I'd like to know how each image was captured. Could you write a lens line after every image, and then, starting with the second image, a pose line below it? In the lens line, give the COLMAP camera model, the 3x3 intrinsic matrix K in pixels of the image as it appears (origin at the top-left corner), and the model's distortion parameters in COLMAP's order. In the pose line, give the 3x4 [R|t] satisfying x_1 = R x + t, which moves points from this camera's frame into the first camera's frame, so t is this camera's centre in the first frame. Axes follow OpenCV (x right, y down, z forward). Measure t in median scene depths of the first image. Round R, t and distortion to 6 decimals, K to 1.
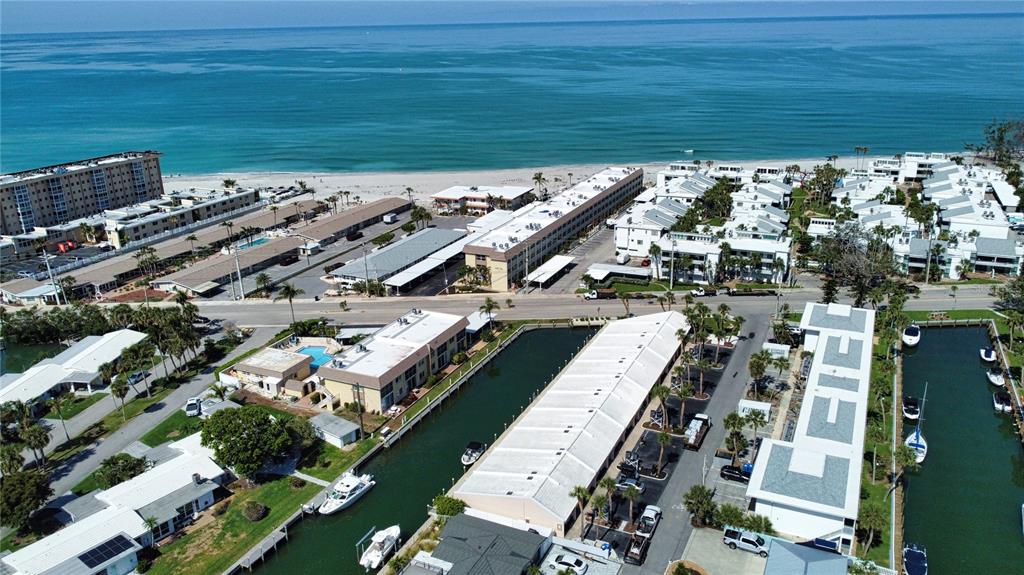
lens RADIAL K [[774.7, 0, 512.0], [0, 774.7, 287.5], [0, 0, 1]] dist [-0.000565, -0.001803]
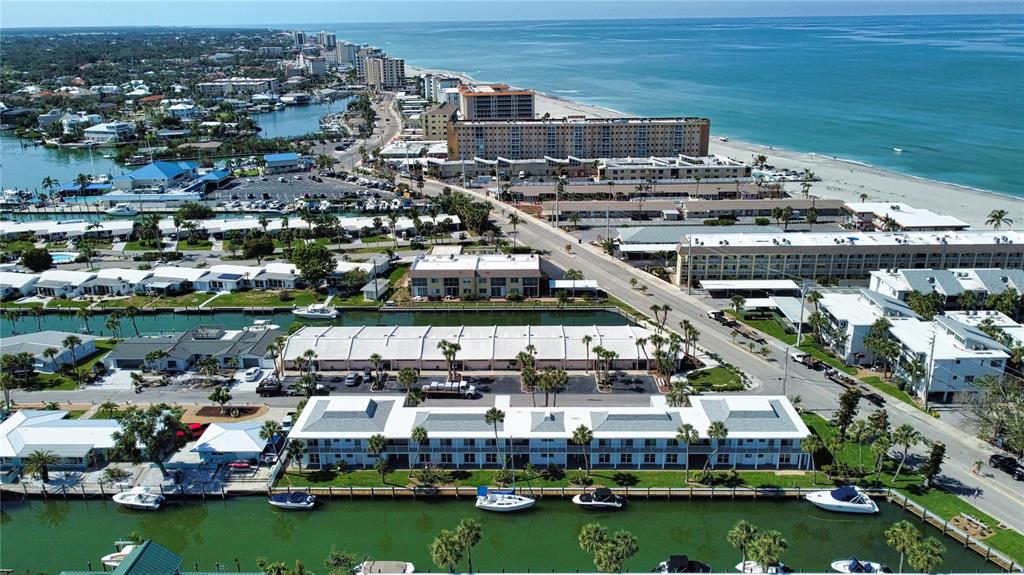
lens RADIAL K [[774.7, 0, 512.0], [0, 774.7, 287.5], [0, 0, 1]] dist [-0.000565, -0.001803]
pose [[0.406782, 0.314254, -0.857772, 0.941902], [-0.297853, 0.933283, 0.200667, -0.159118], [0.863604, 0.173862, 0.473244, 0.426247]]
